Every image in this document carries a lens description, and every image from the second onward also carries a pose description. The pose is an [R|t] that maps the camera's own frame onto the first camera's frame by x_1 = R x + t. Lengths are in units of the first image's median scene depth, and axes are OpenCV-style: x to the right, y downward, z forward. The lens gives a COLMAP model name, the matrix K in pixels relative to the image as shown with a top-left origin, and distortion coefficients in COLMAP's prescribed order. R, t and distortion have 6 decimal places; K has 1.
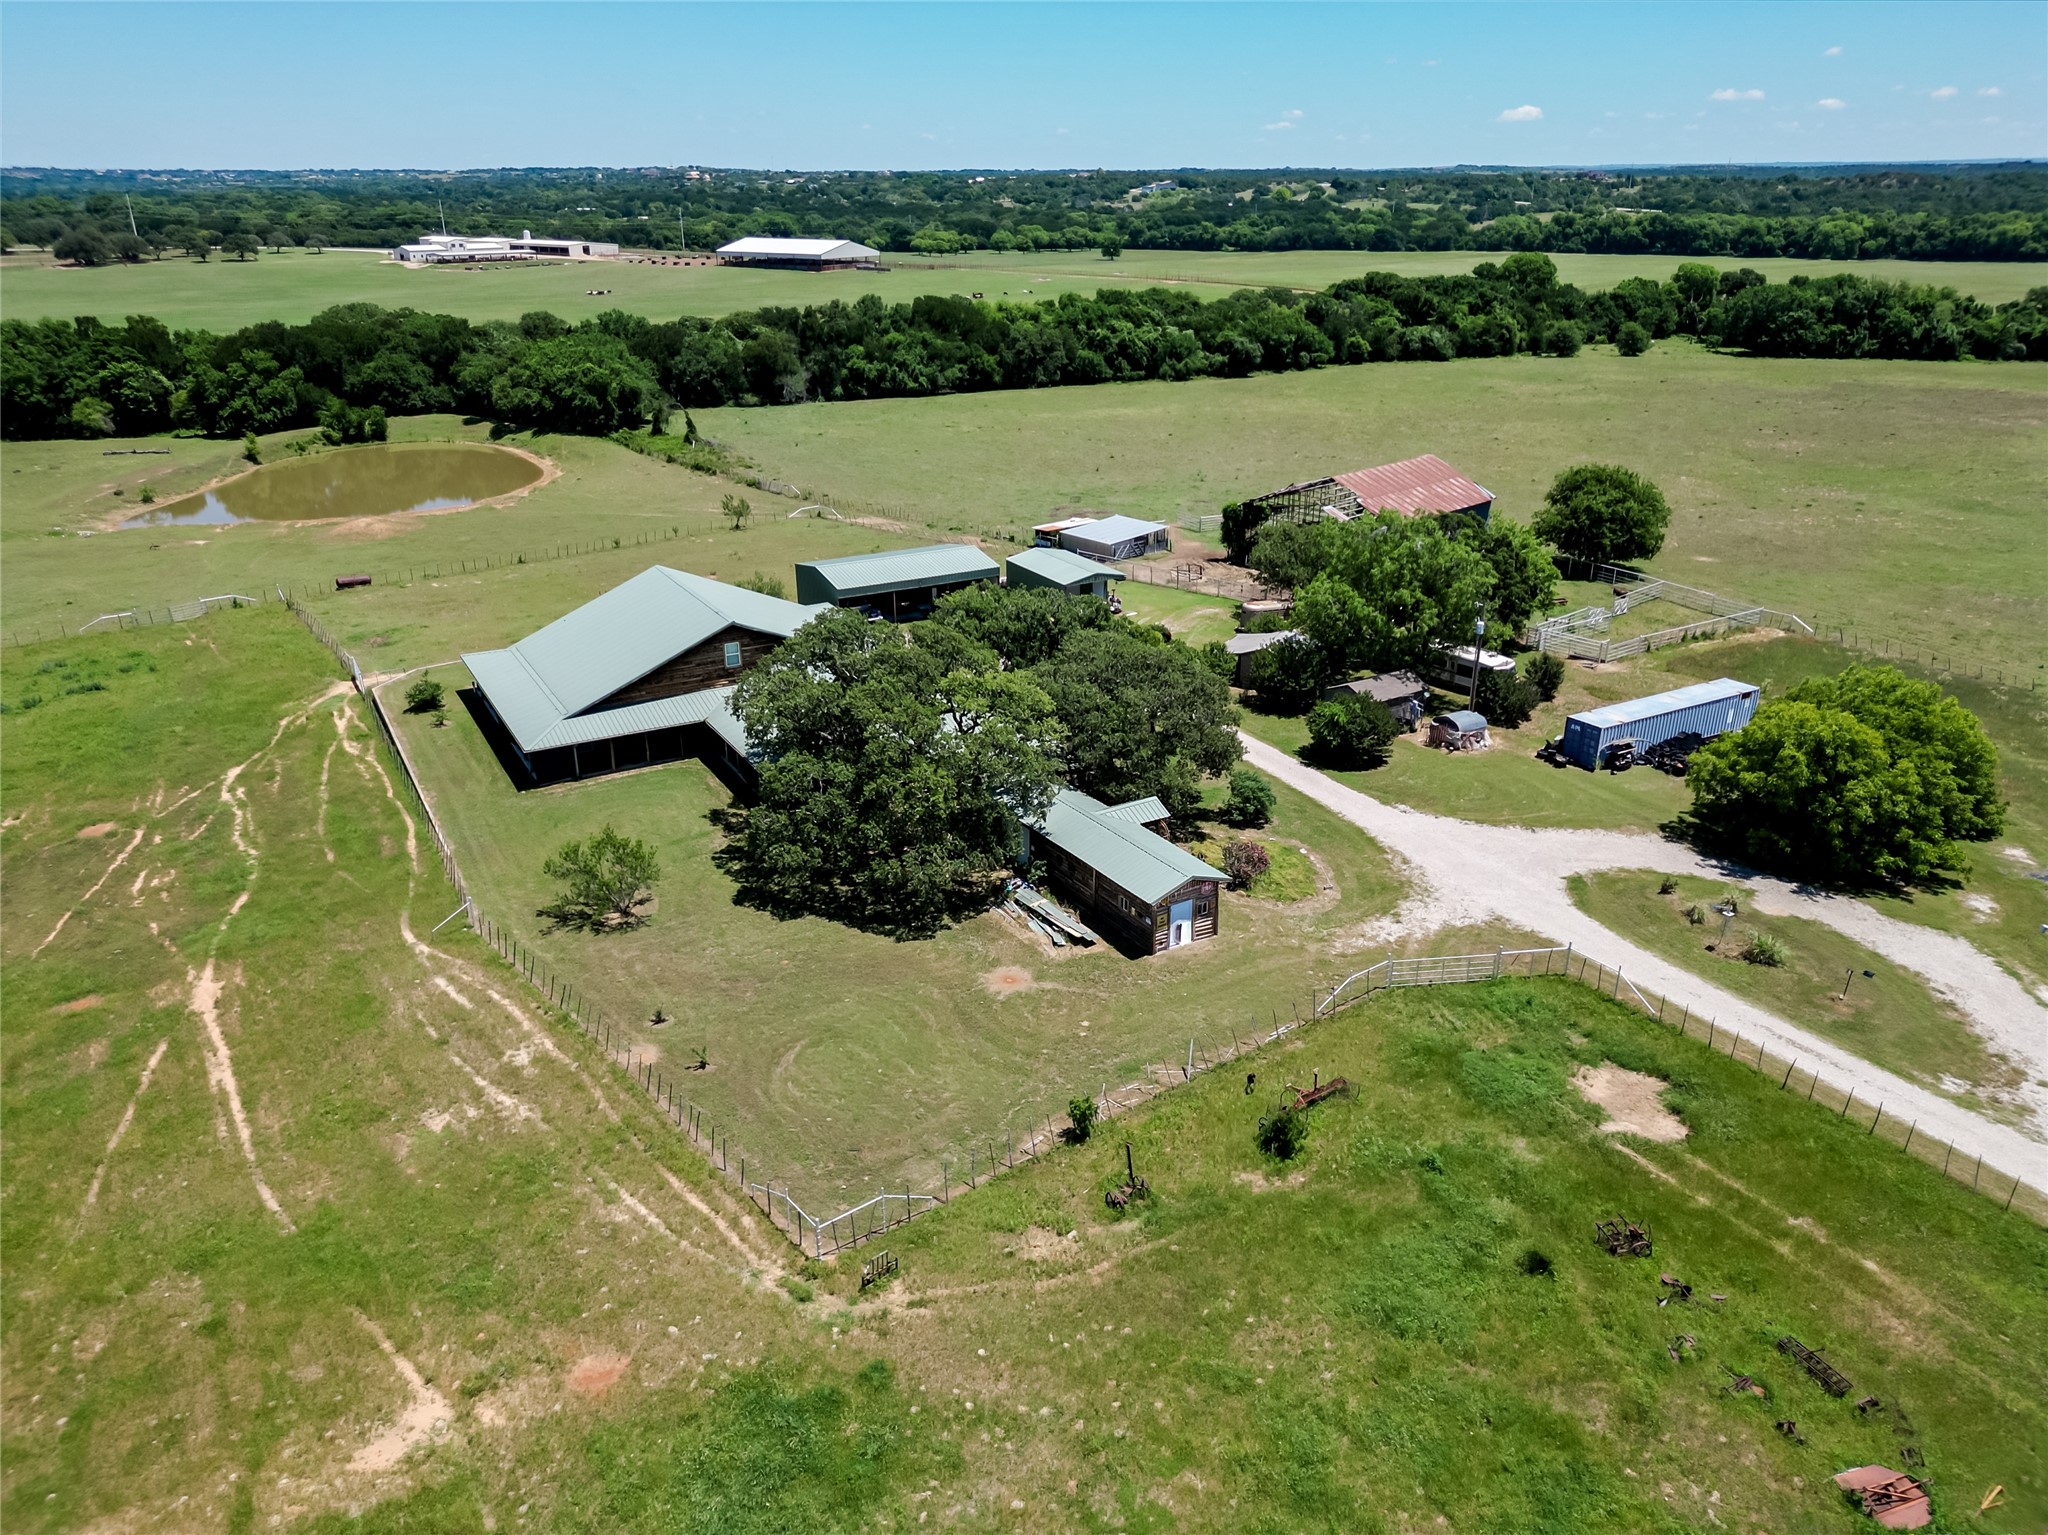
lens RADIAL K [[1434.7, 0, 1020.1], [0, 1434.7, 769.0], [0, 0, 1]] dist [0.070848, -0.070802]
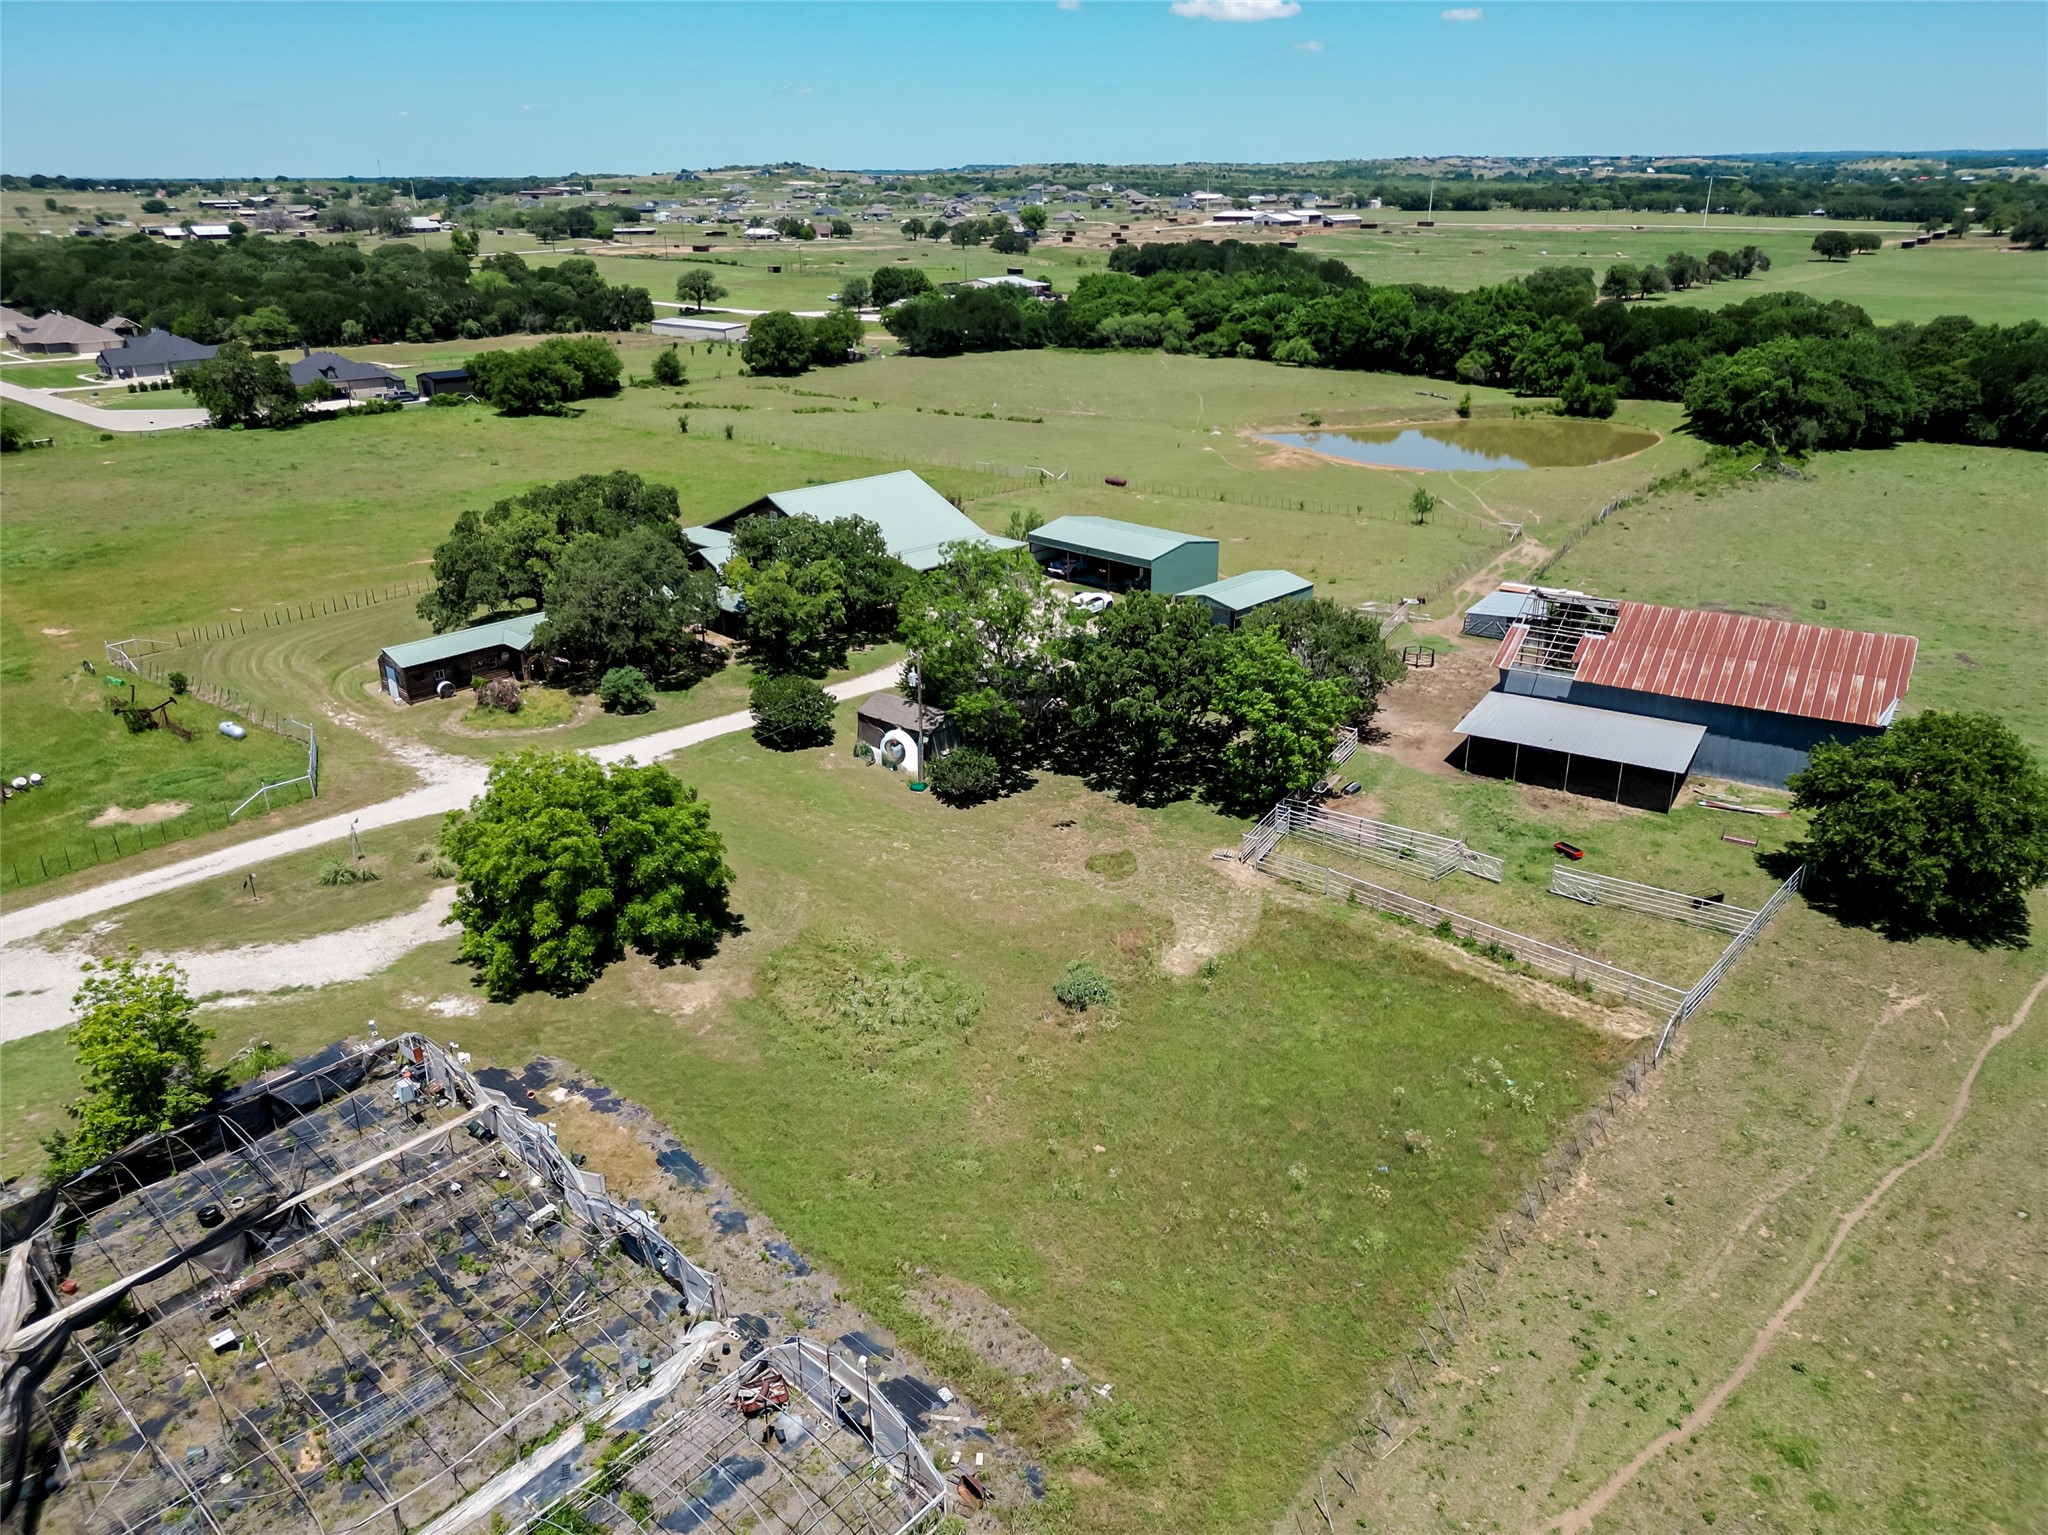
lens RADIAL K [[1434.7, 0, 1029.1], [0, 1434.7, 766.0], [0, 0, 1]] dist [0.070848, -0.070802]
pose [[0.264534, 0.366884, -0.891862, 0.480830], [-0.357505, 0.896221, 0.262637, -0.129003], [0.895663, 0.249369, 0.368244, 0.306840]]
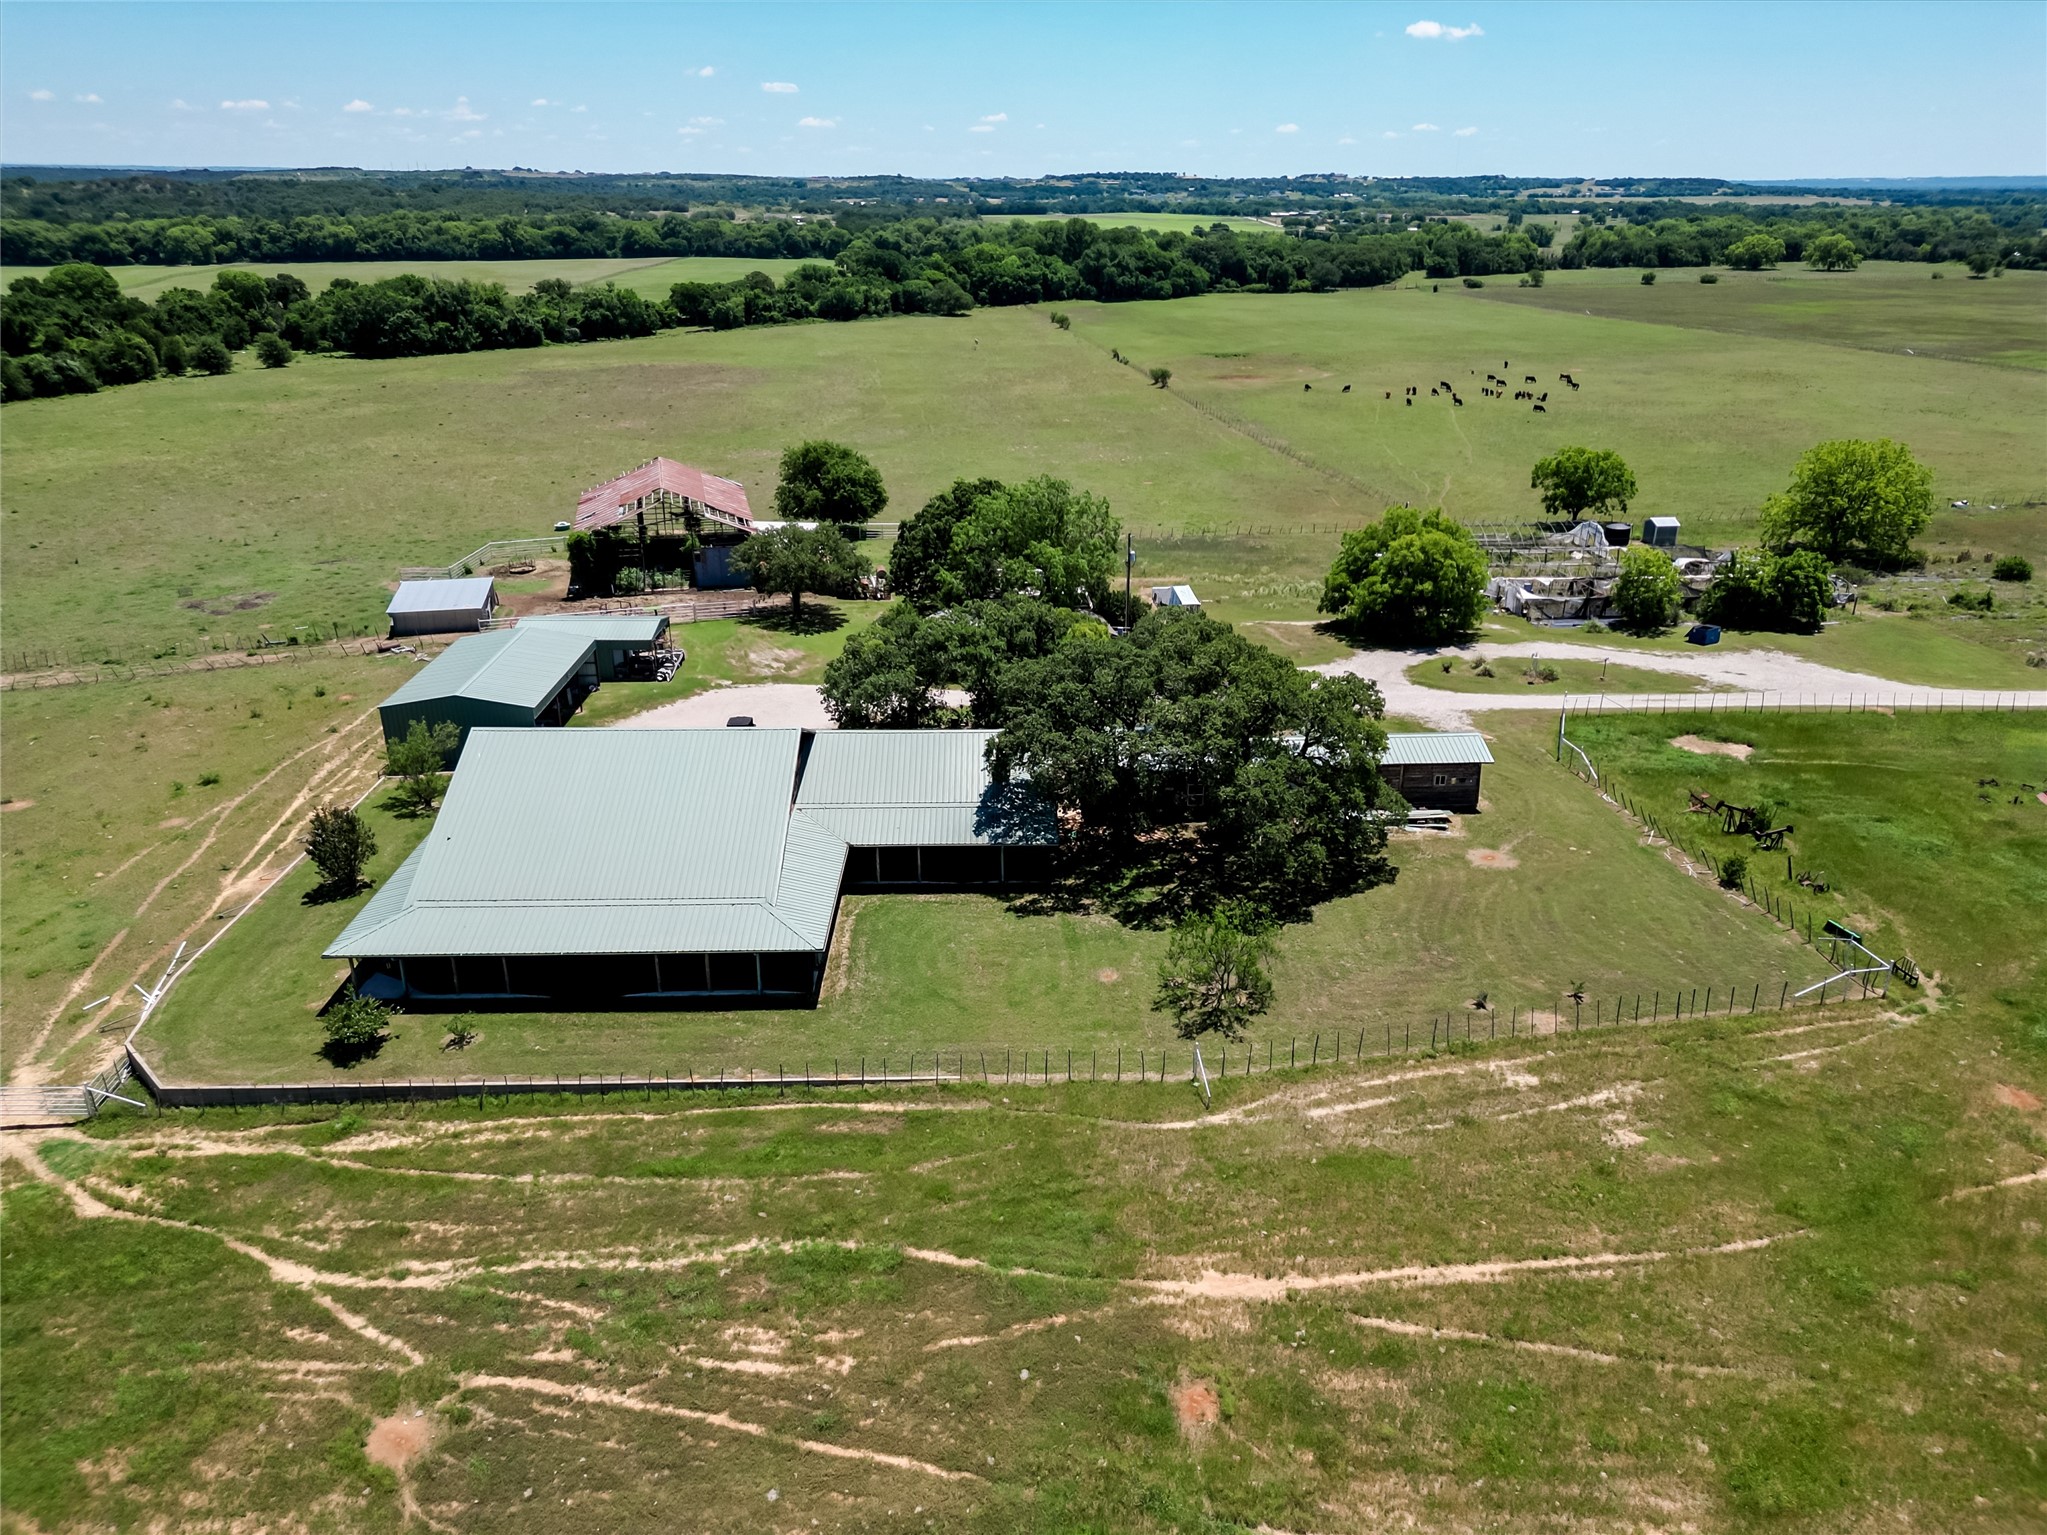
lens RADIAL K [[1434.0, 0, 1022.3], [0, 1434.0, 771.9], [0, 0, 1]] dist [0.070848, -0.070802]
pose [[0.476780, -0.326541, 0.816120, -0.320326], [0.327366, 0.927613, 0.179903, -0.072805], [-0.815789, 0.181396, 0.549166, 0.181169]]
